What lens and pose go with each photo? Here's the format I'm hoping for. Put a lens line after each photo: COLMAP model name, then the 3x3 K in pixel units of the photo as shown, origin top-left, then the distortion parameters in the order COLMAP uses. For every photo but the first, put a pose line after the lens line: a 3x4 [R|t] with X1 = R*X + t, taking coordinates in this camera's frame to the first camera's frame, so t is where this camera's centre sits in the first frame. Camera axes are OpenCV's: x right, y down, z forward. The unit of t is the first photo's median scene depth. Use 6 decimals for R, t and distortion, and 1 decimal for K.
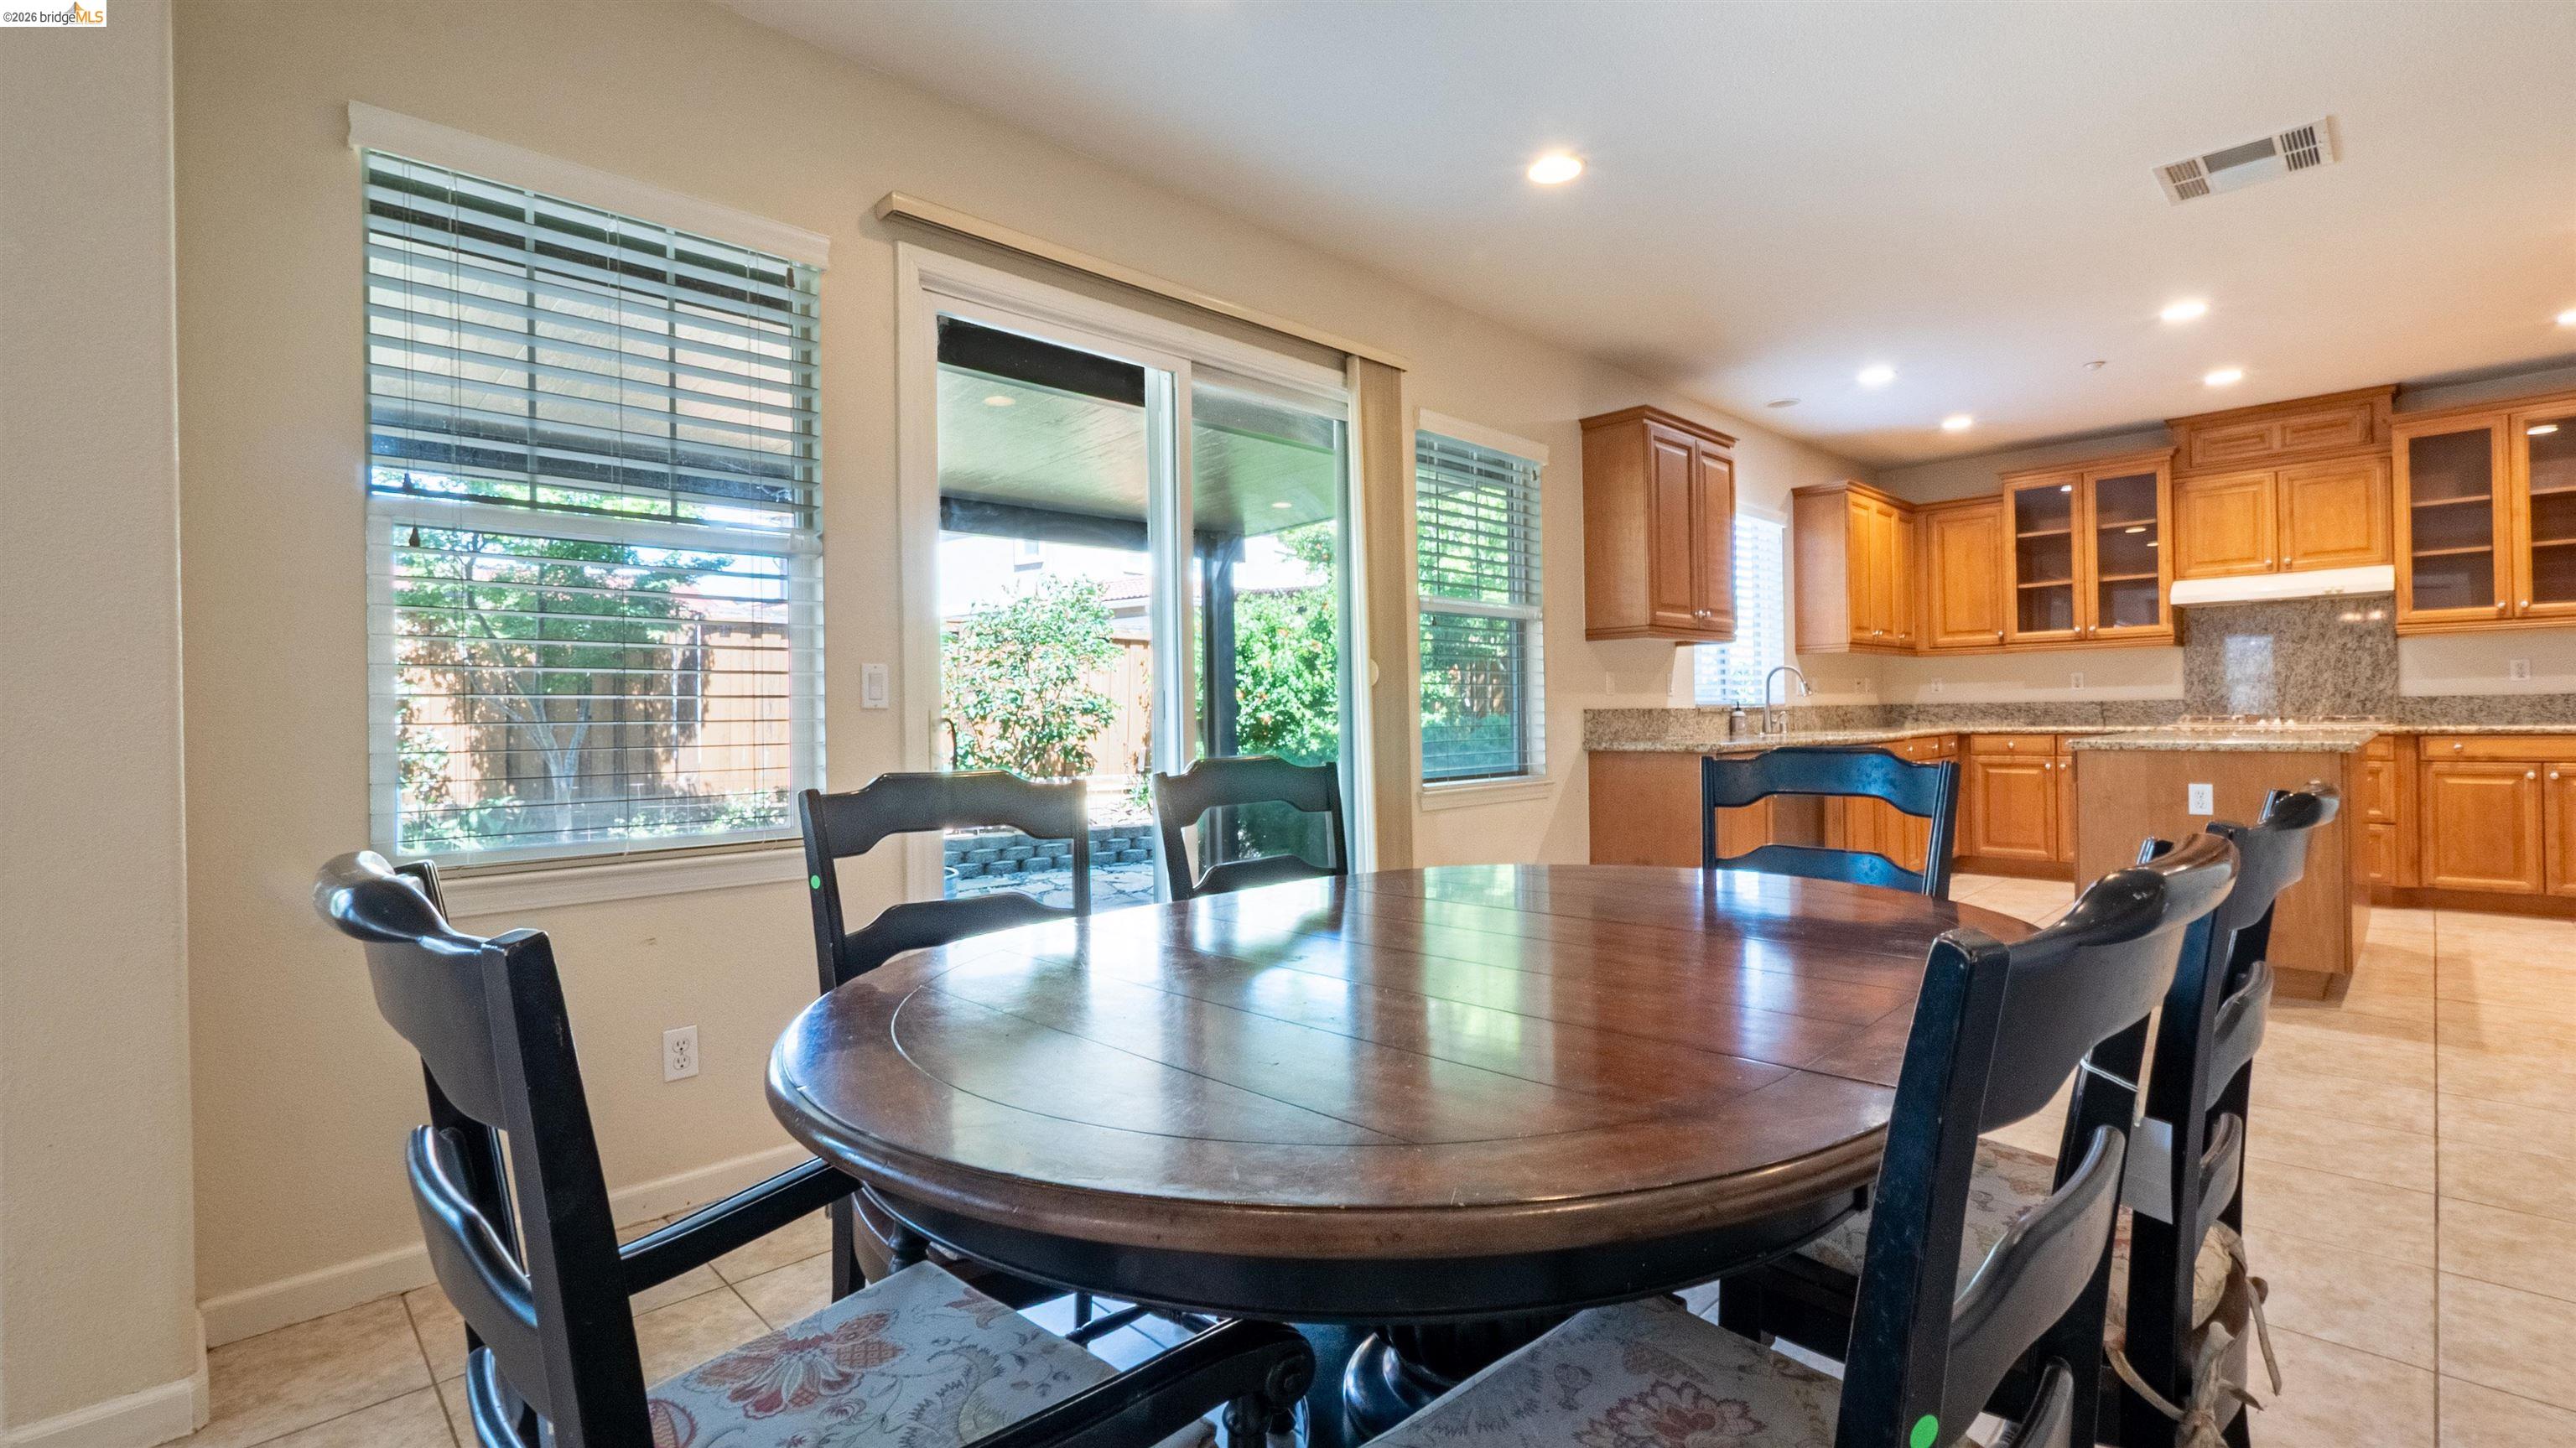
lens RADIAL K [[1117.6, 0, 1285.2], [0, 1117.6, 716.4], [0, 0, 1]] dist [-0.000165, 0.000208]
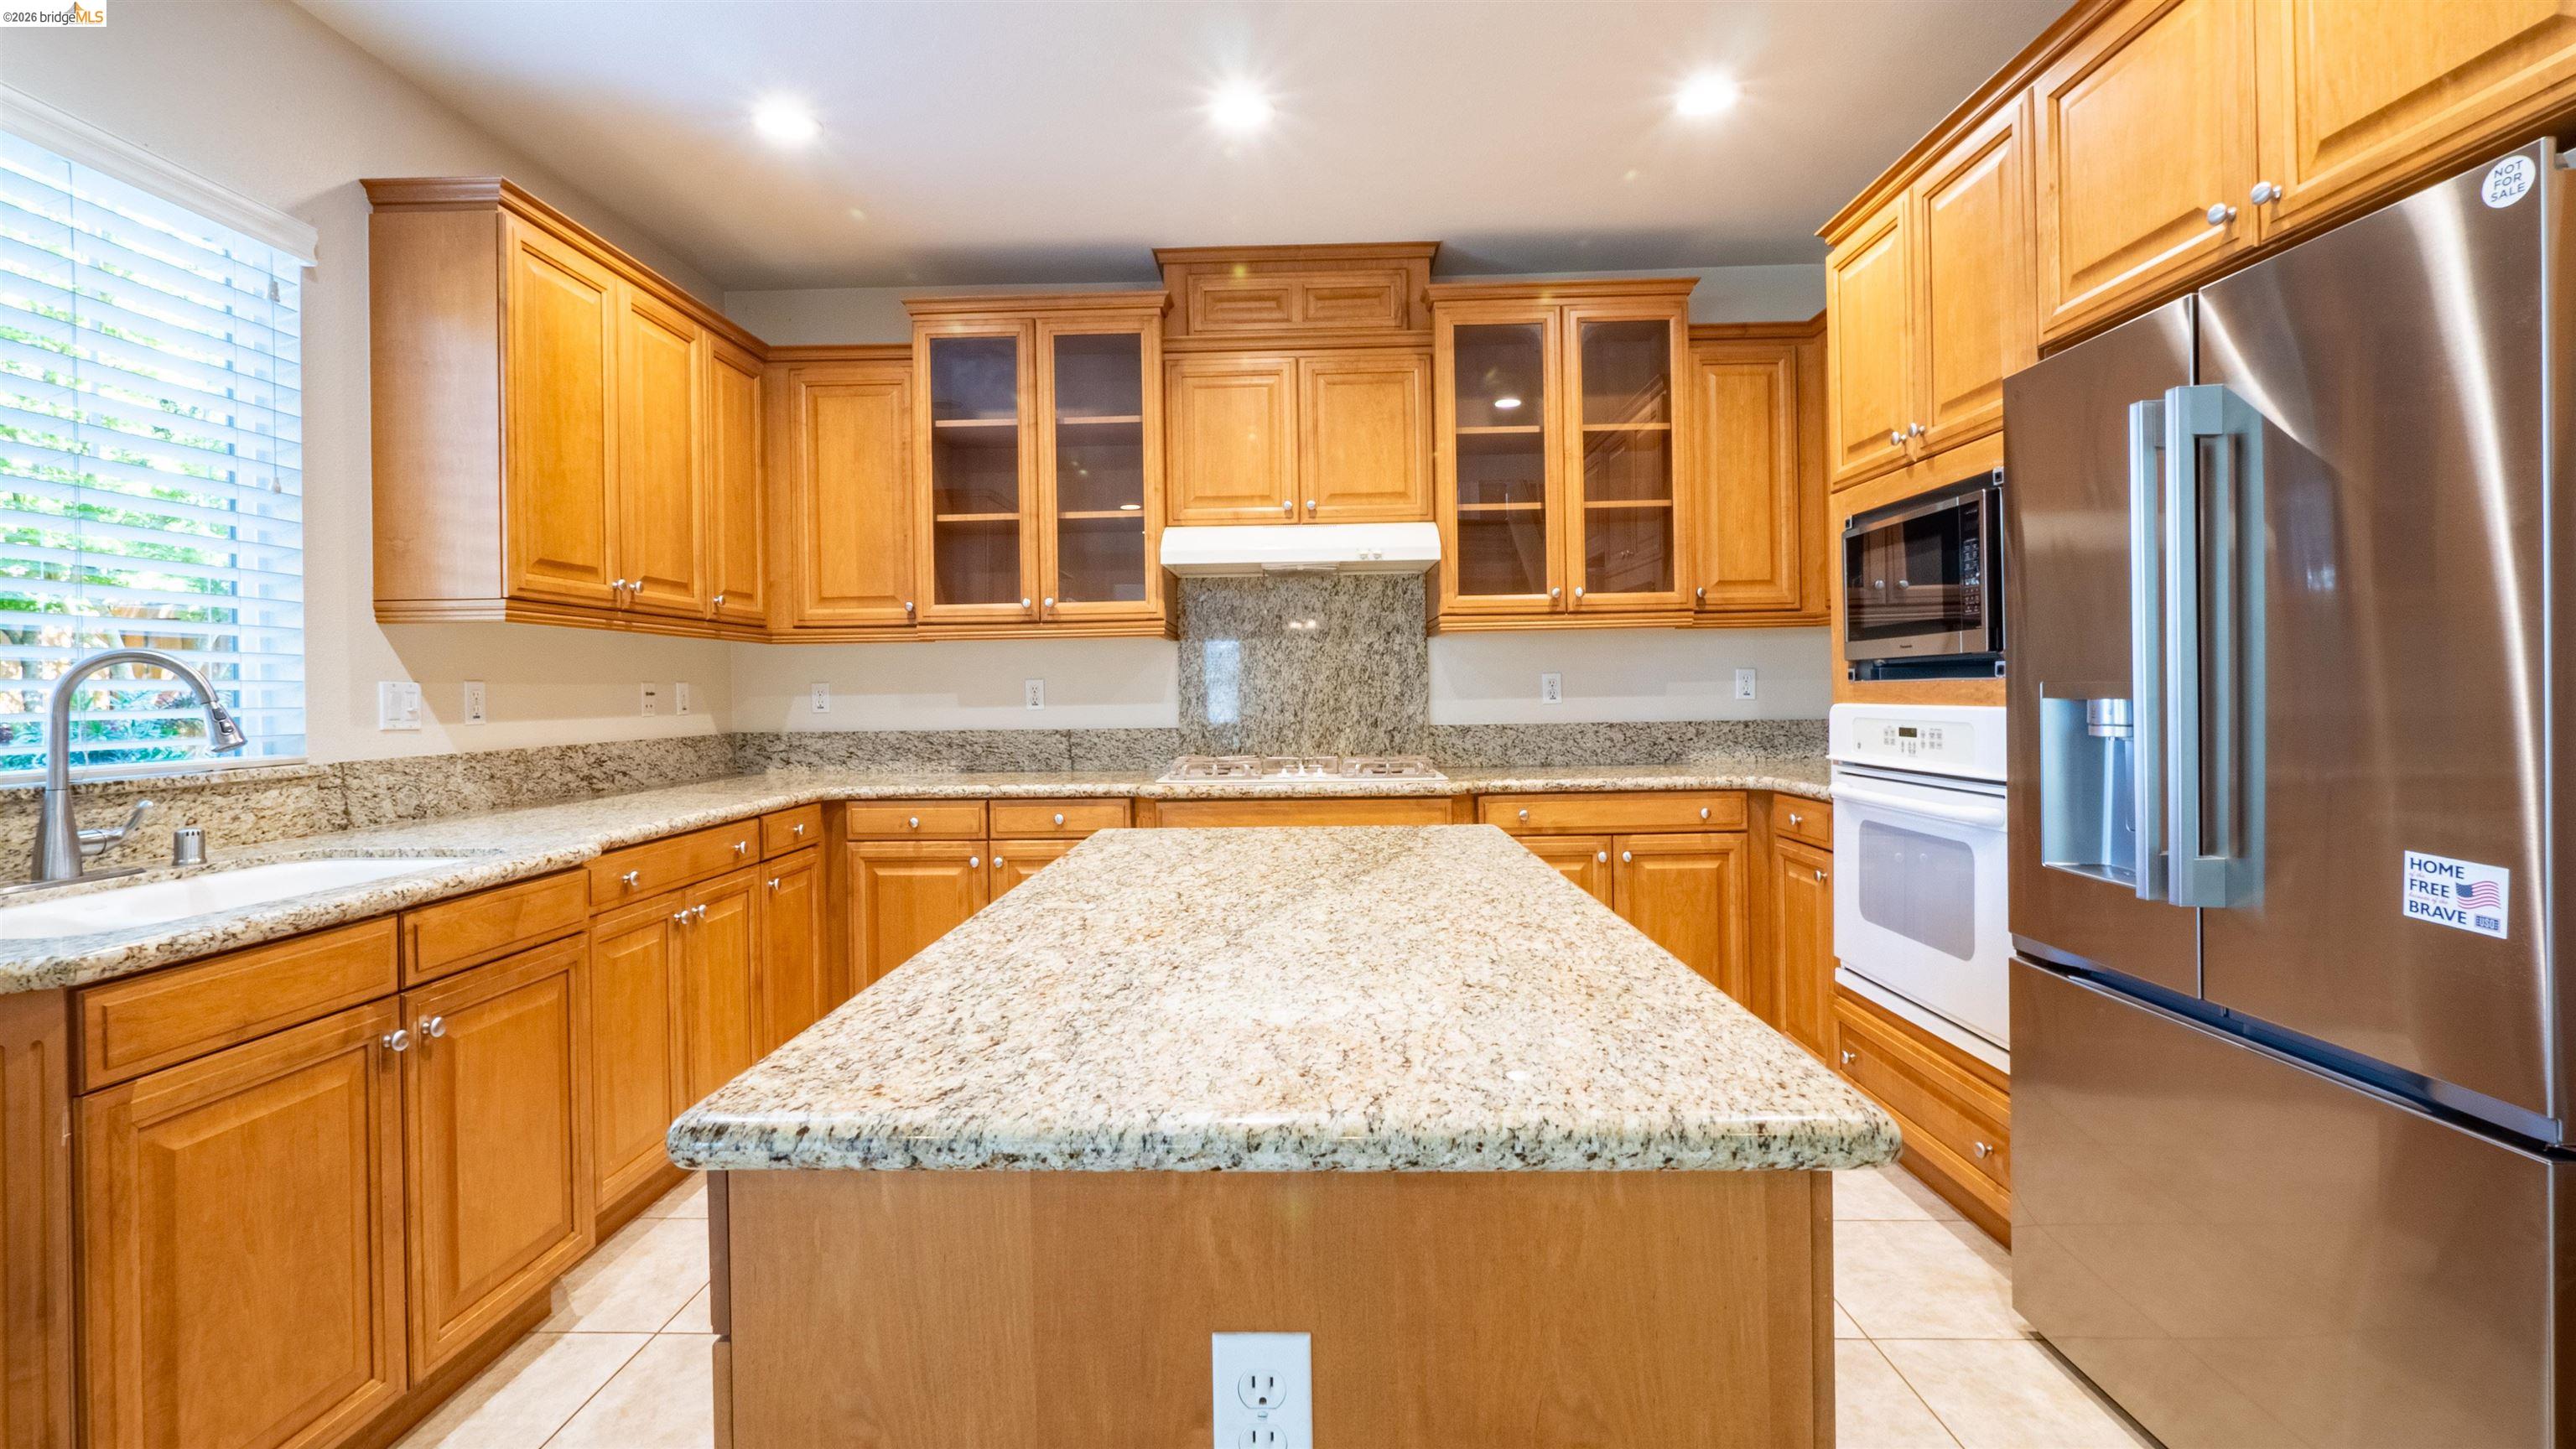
lens RADIAL K [[1095.7, 0, 1272.3], [0, 1095.7, 694.4], [0, 0, 1]] dist [-0.002390, -0.000250]
pose [[0.721157, 0.003968, 0.692760, 0.445477], [0.002917, 0.999957, -0.008763, -0.029112], [-0.692766, 0.008340, 0.721115, 0.556627]]
